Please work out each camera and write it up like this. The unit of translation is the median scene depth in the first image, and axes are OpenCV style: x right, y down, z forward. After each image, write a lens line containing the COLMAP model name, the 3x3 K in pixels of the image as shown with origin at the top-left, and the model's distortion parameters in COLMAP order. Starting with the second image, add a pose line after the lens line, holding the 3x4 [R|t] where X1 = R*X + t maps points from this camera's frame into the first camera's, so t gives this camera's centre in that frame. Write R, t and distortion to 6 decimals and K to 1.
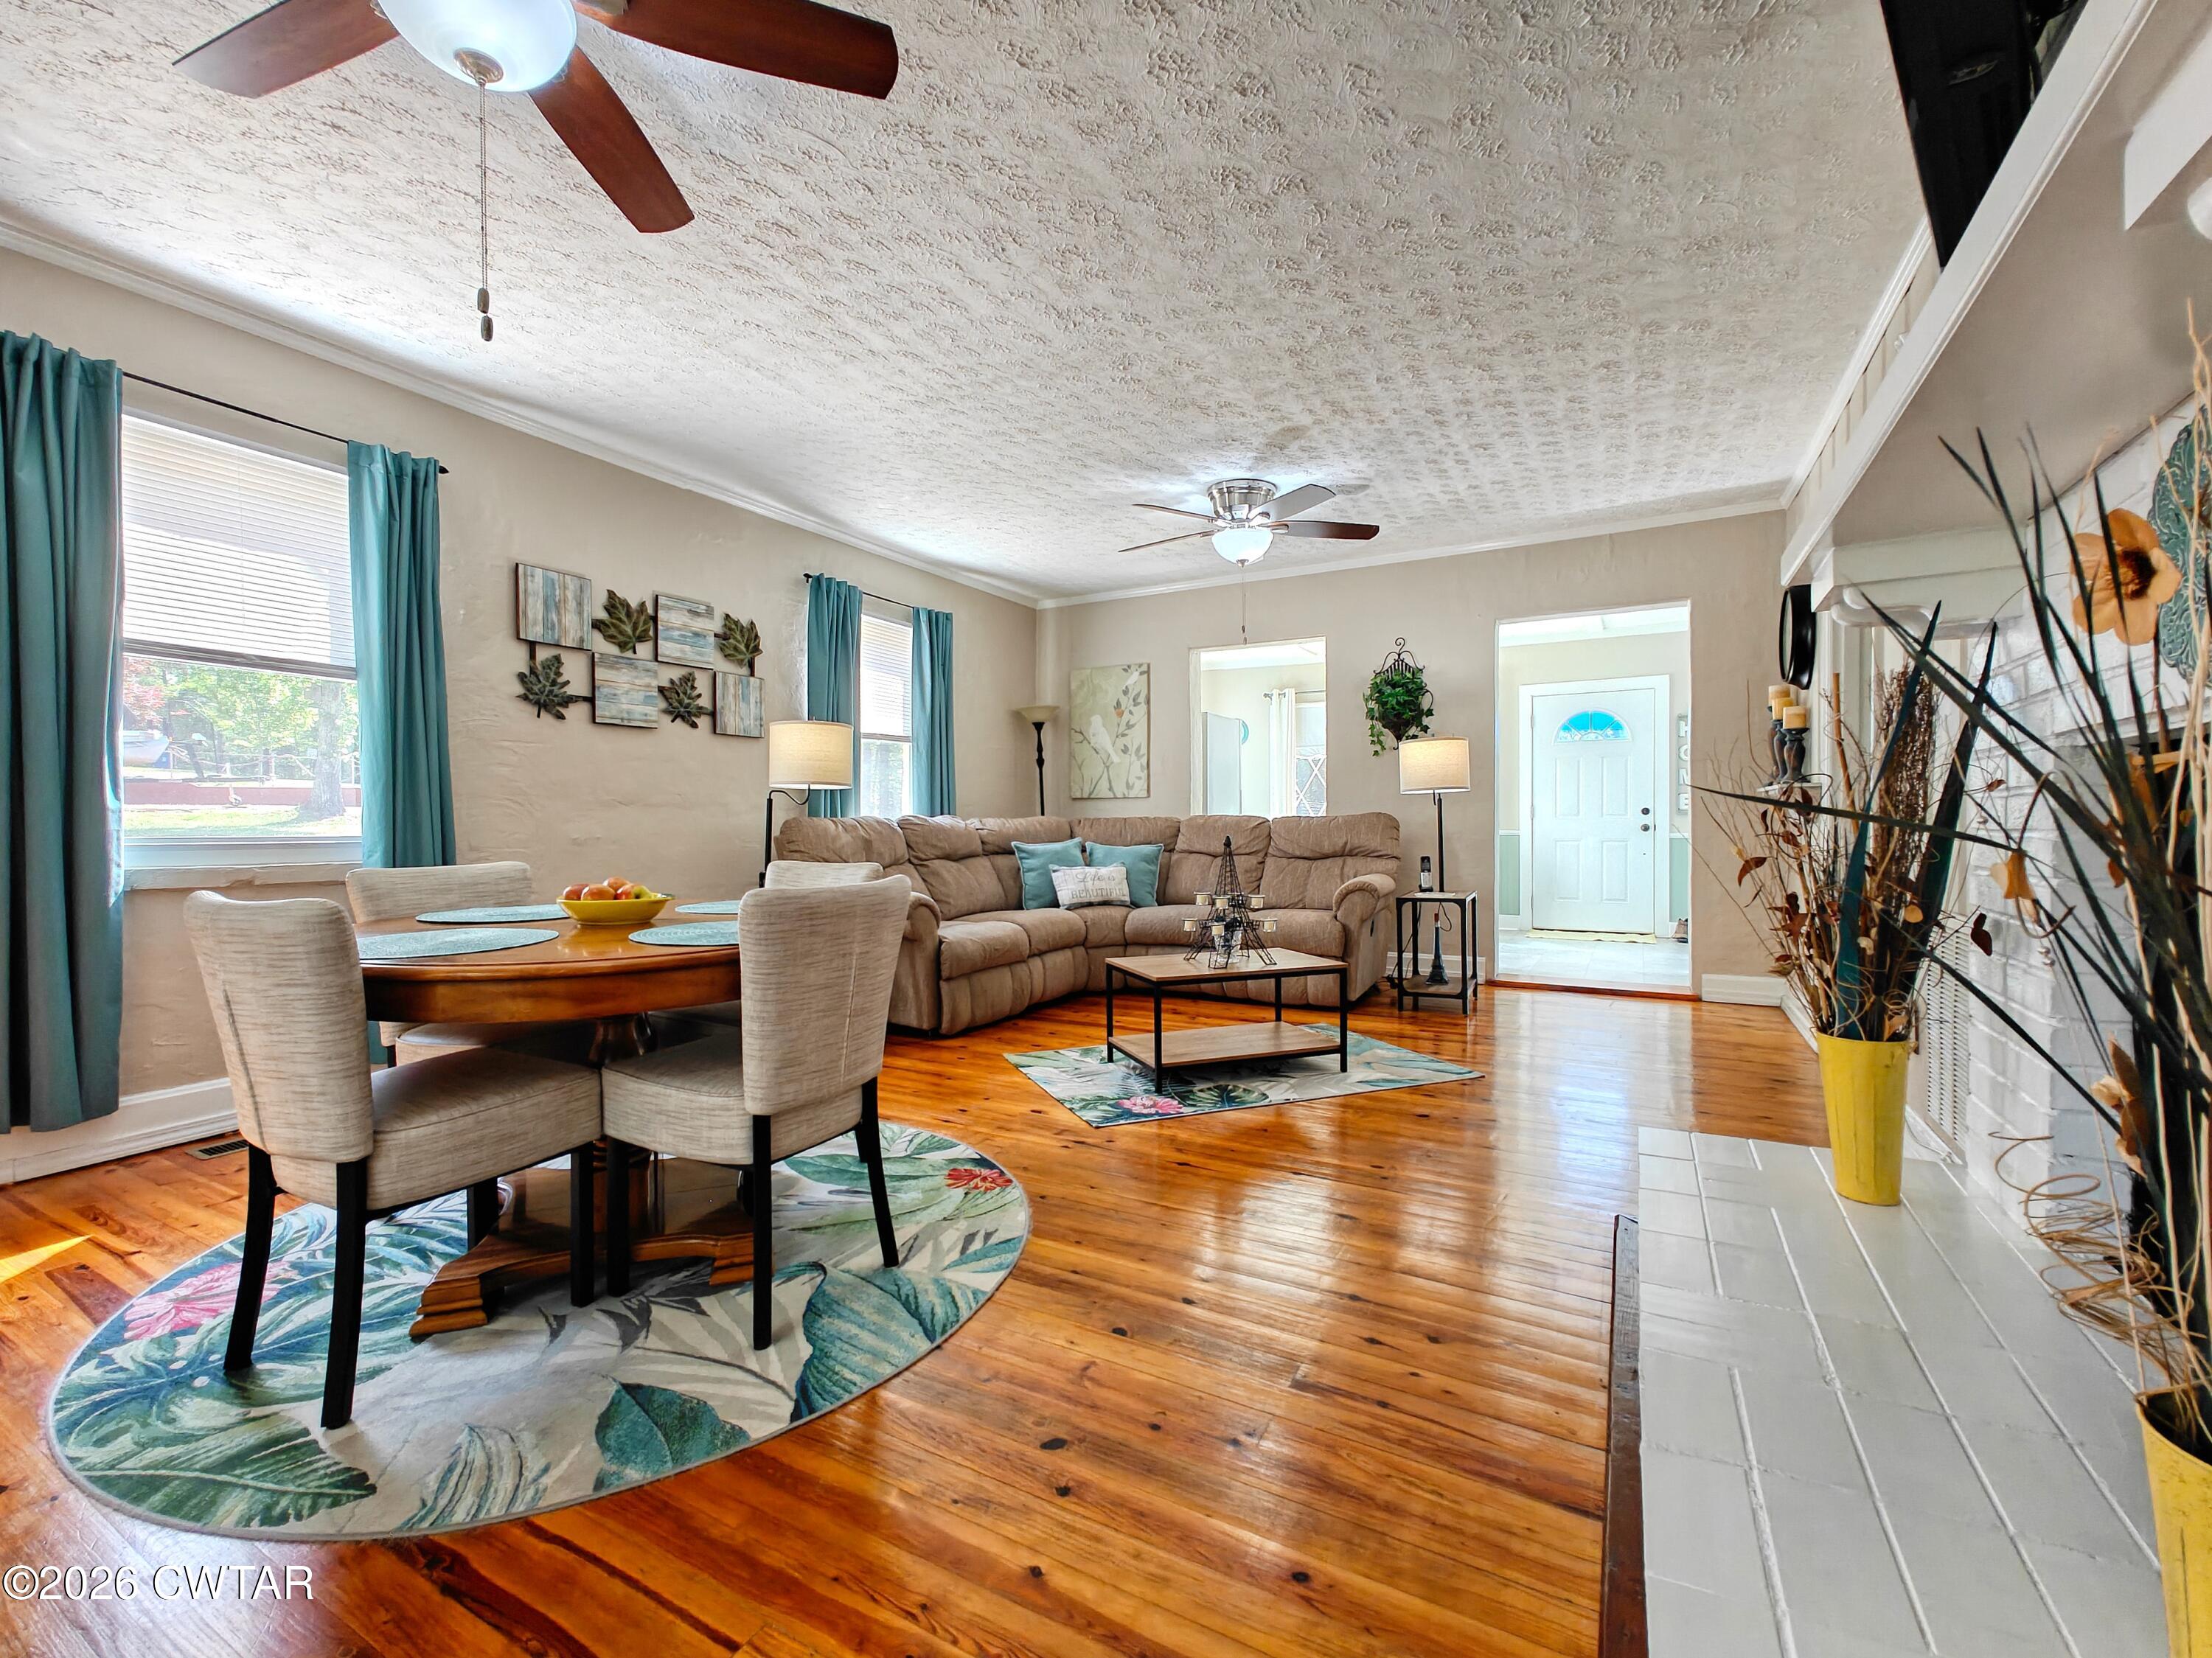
lens RADIAL K [[965.6, 0, 1105.3], [0, 965.6, 830.1], [0, 0, 1]] dist [0.014040, 0.000670]
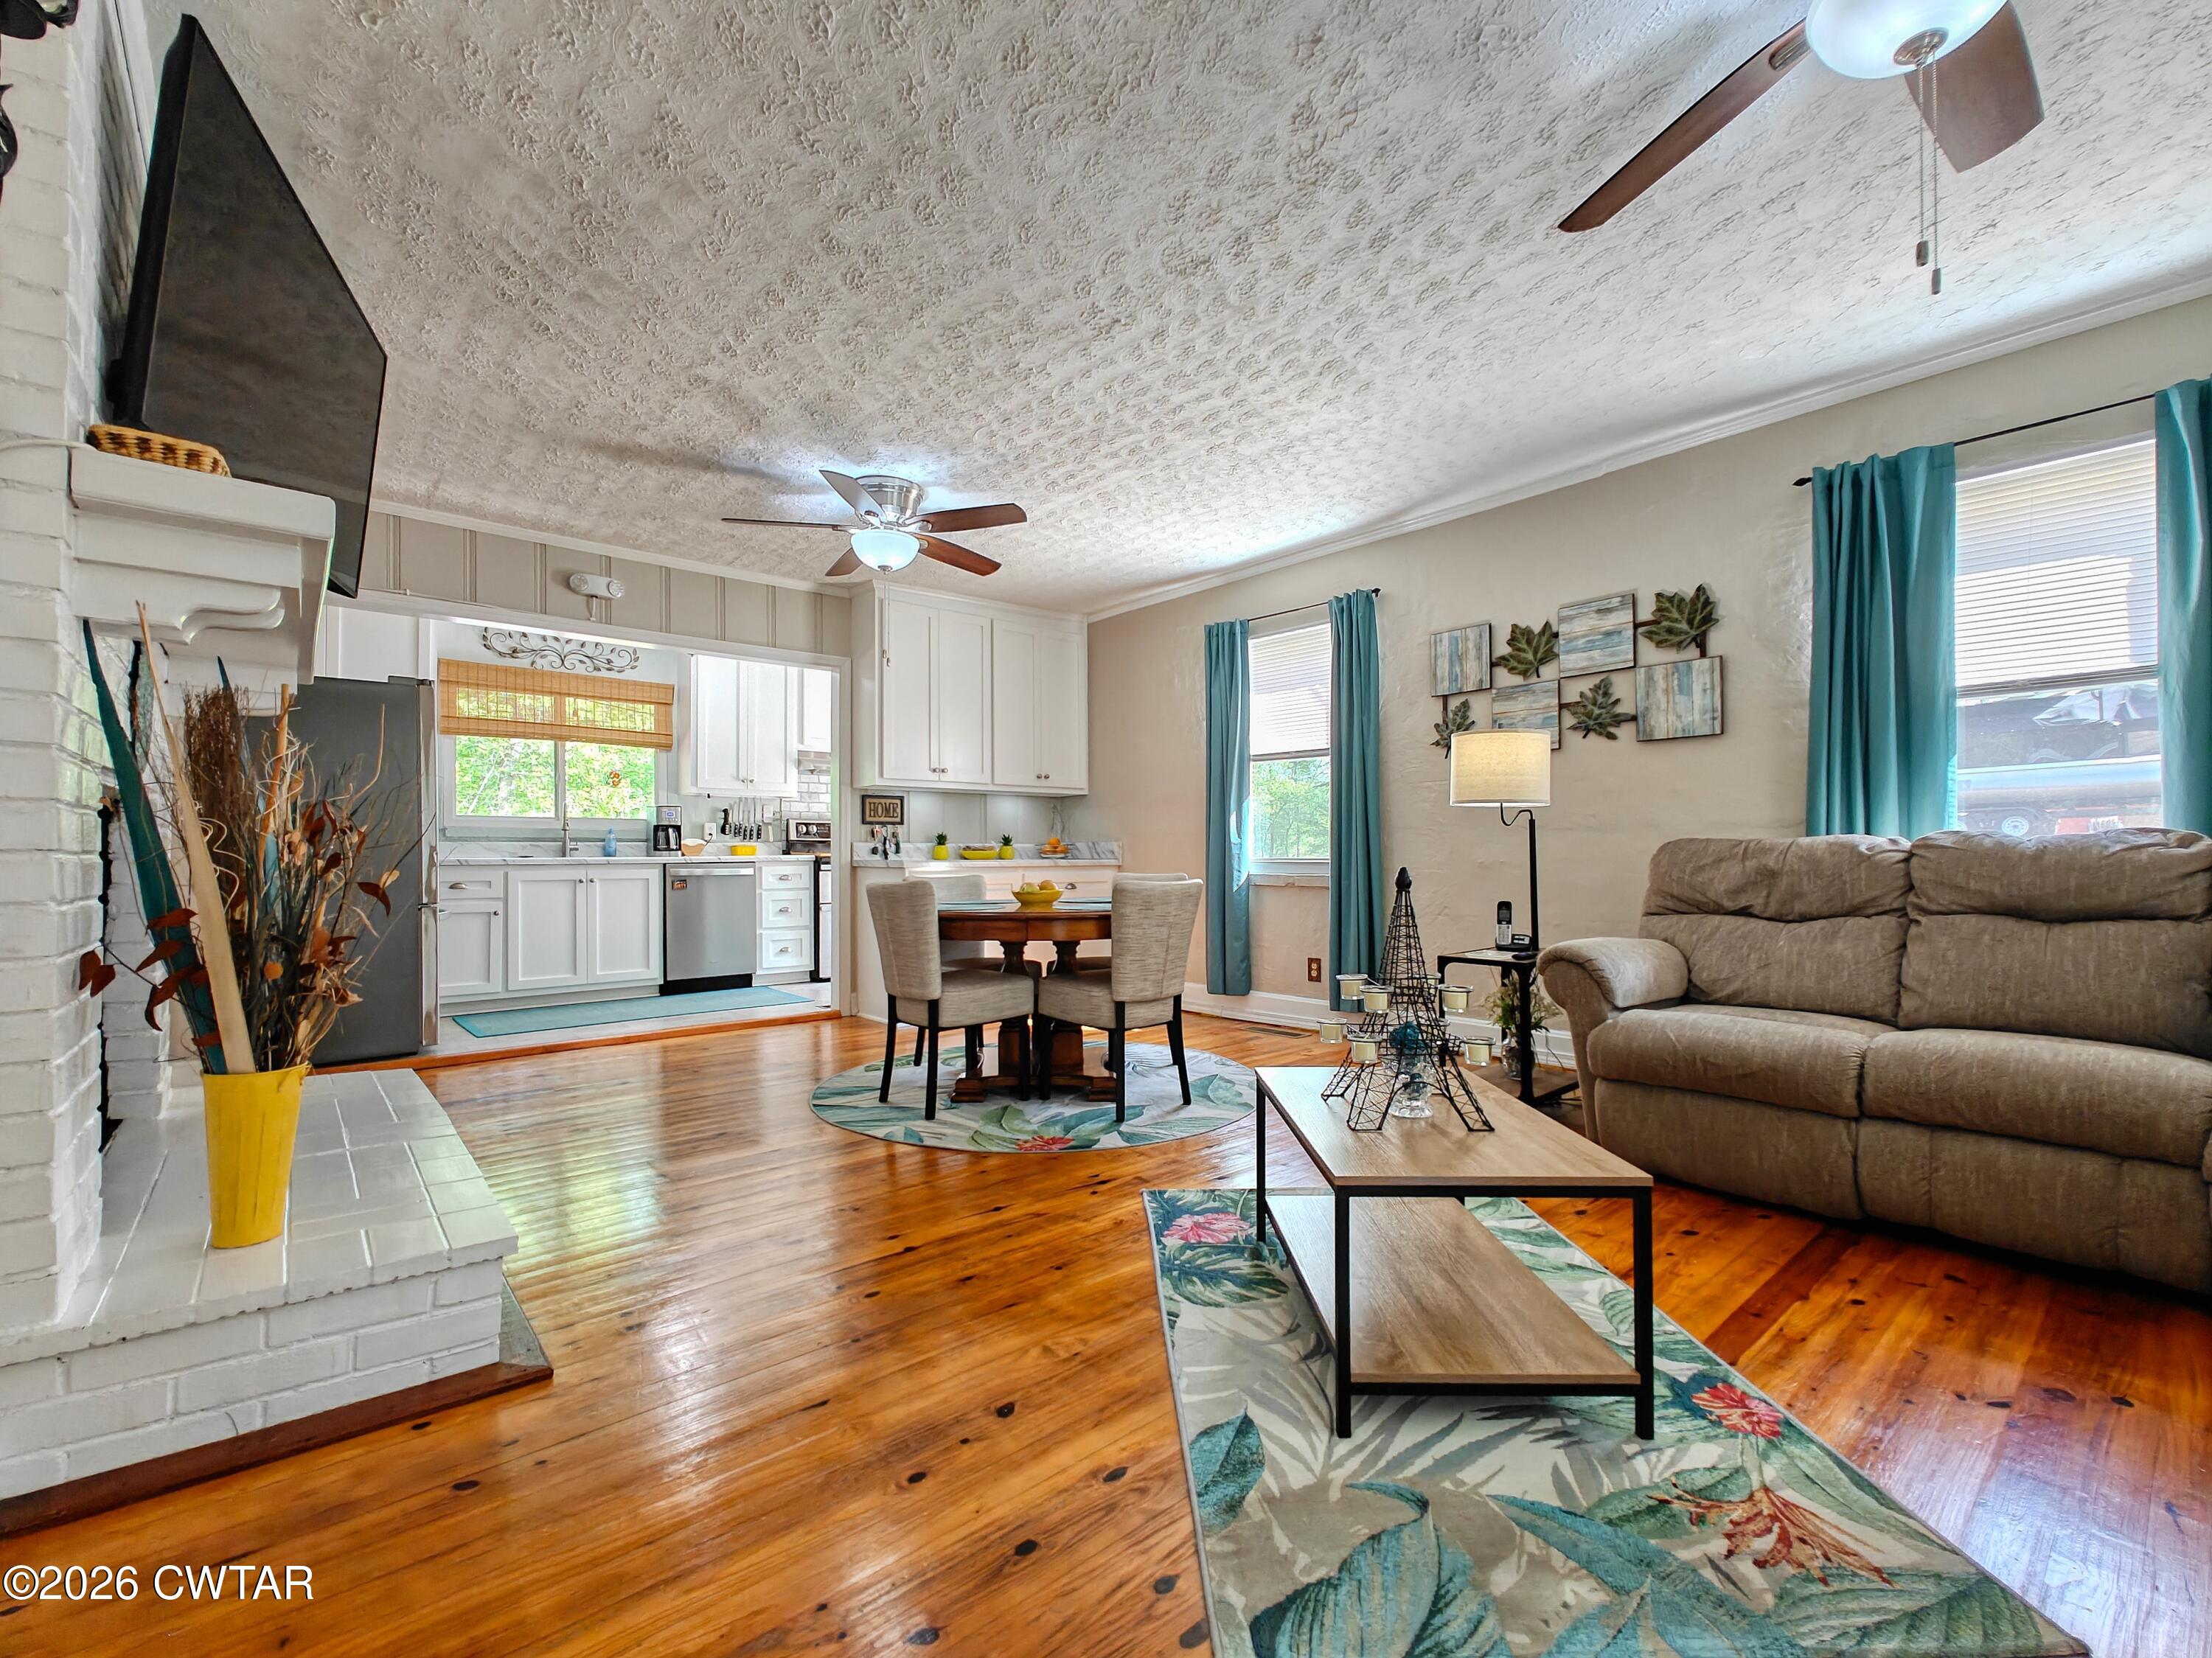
lens RADIAL K [[965.6, 0, 1097.6], [0, 965.6, 844.7], [0, 0, 1]] dist [0.014040, 0.000670]
pose [[-0.364354, -0.010133, -0.931205, 0.638610], [-0.006246, 0.999945, -0.008437, 0.000955], [0.931240, 0.002742, -0.364397, 0.995173]]
